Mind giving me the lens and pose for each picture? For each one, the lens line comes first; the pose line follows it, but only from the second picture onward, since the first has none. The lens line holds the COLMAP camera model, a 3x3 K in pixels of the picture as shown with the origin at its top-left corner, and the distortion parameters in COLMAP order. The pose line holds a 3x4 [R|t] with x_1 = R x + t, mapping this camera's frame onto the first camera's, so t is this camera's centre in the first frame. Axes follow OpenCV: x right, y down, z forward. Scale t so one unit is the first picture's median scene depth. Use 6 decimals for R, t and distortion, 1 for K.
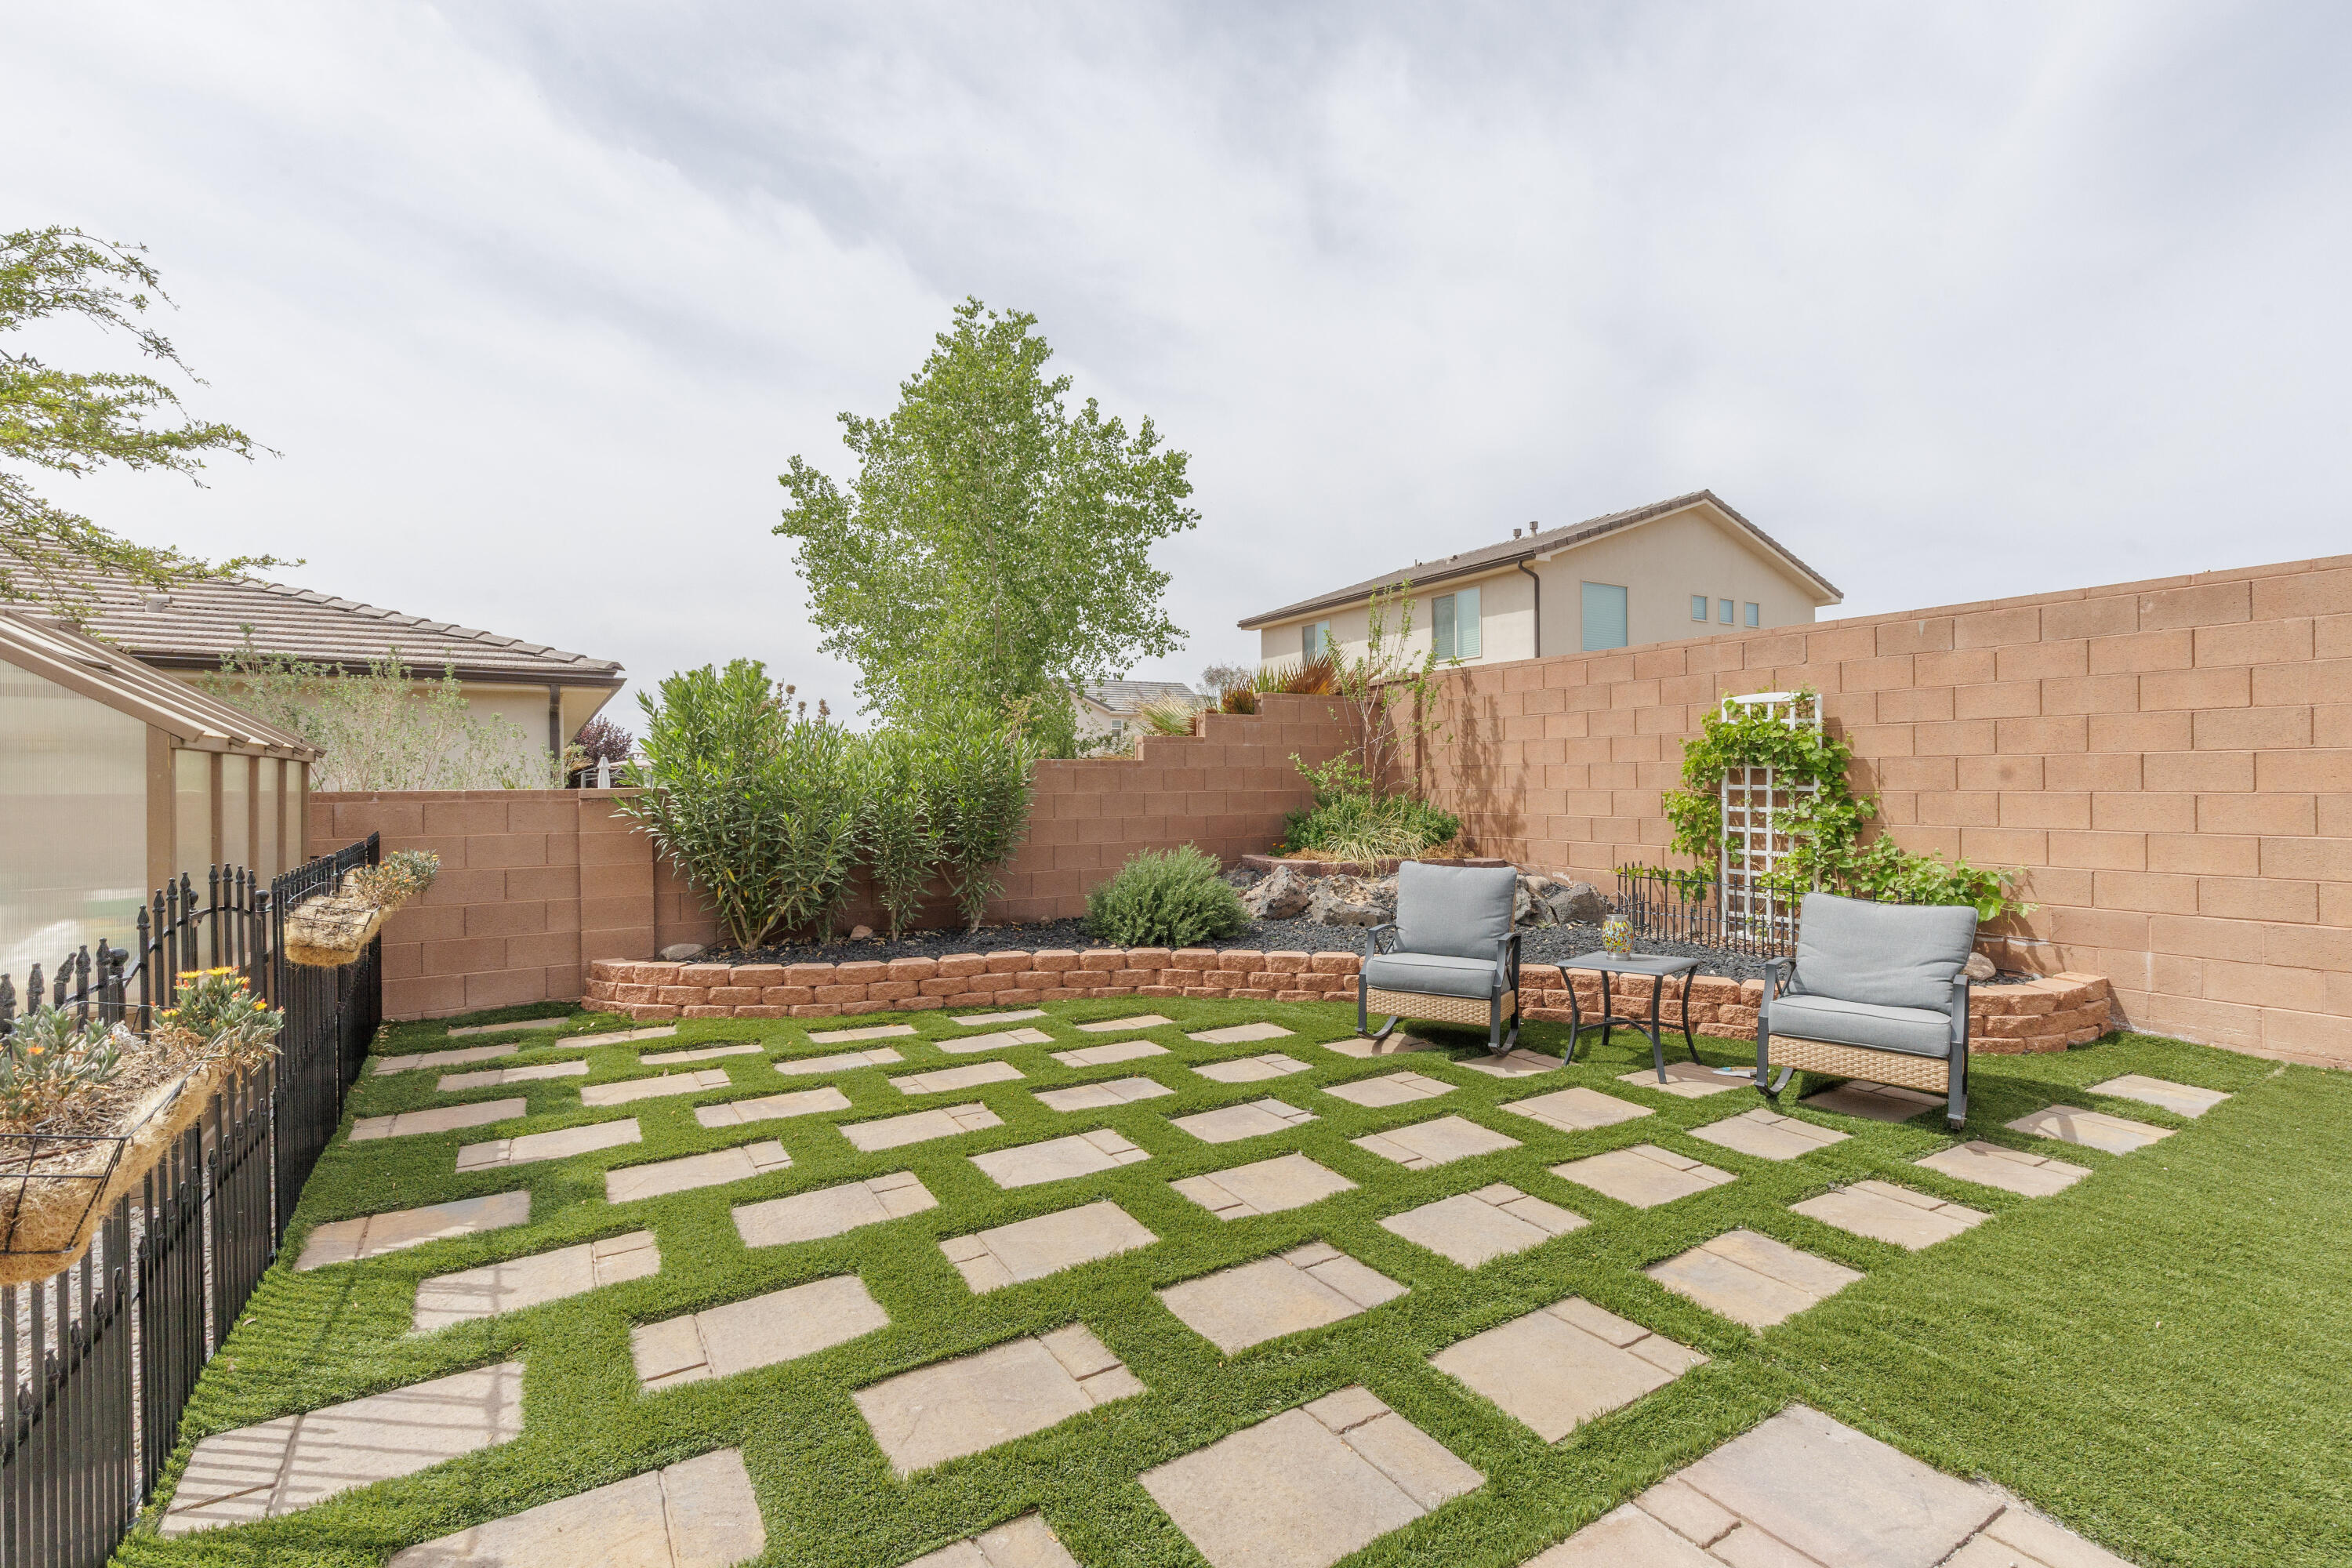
lens RADIAL K [[1050.5, 0, 1186.5], [0, 1050.5, 781.7], [0, 0, 1]] dist [0.005523, -0.000653]
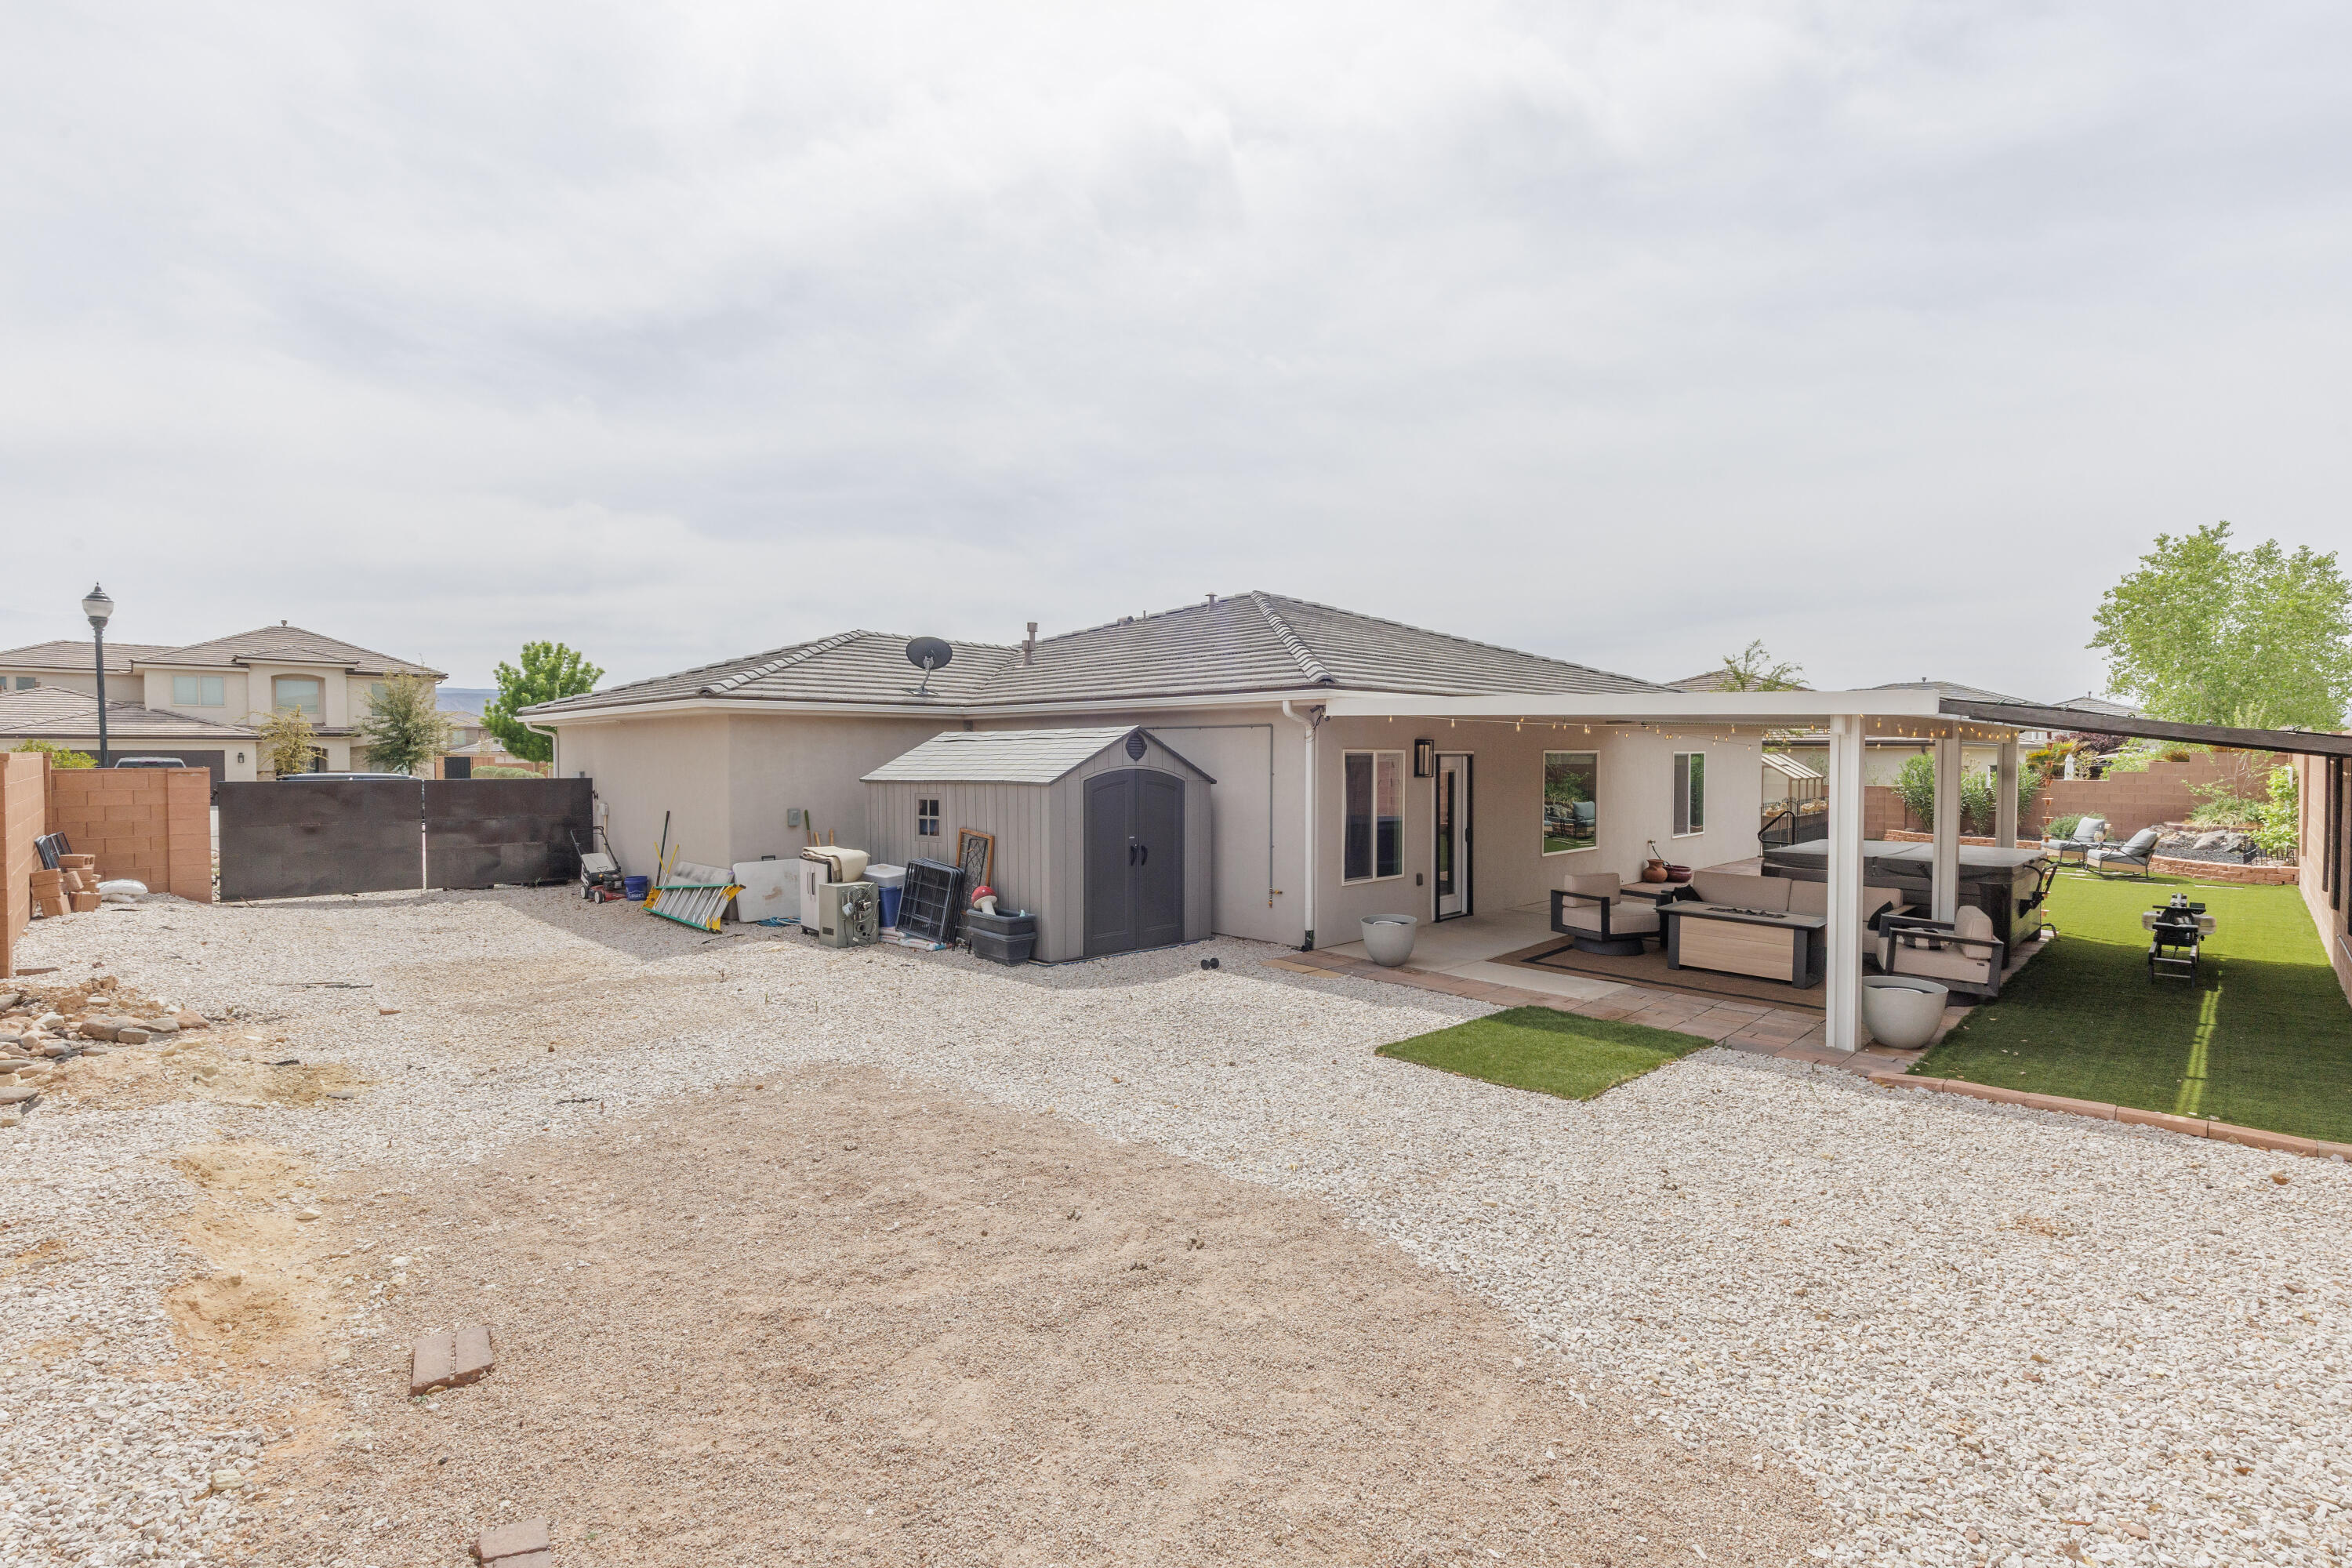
lens RADIAL K [[1050.5, 0, 1186.5], [0, 1050.5, 781.7], [0, 0, 1]] dist [0.005523, -0.000653]
pose [[0.214967, 0.034598, -0.976008, 1.937333], [-0.002714, 0.999390, 0.034830, -0.099778], [0.976618, -0.004838, 0.214930, -1.720314]]
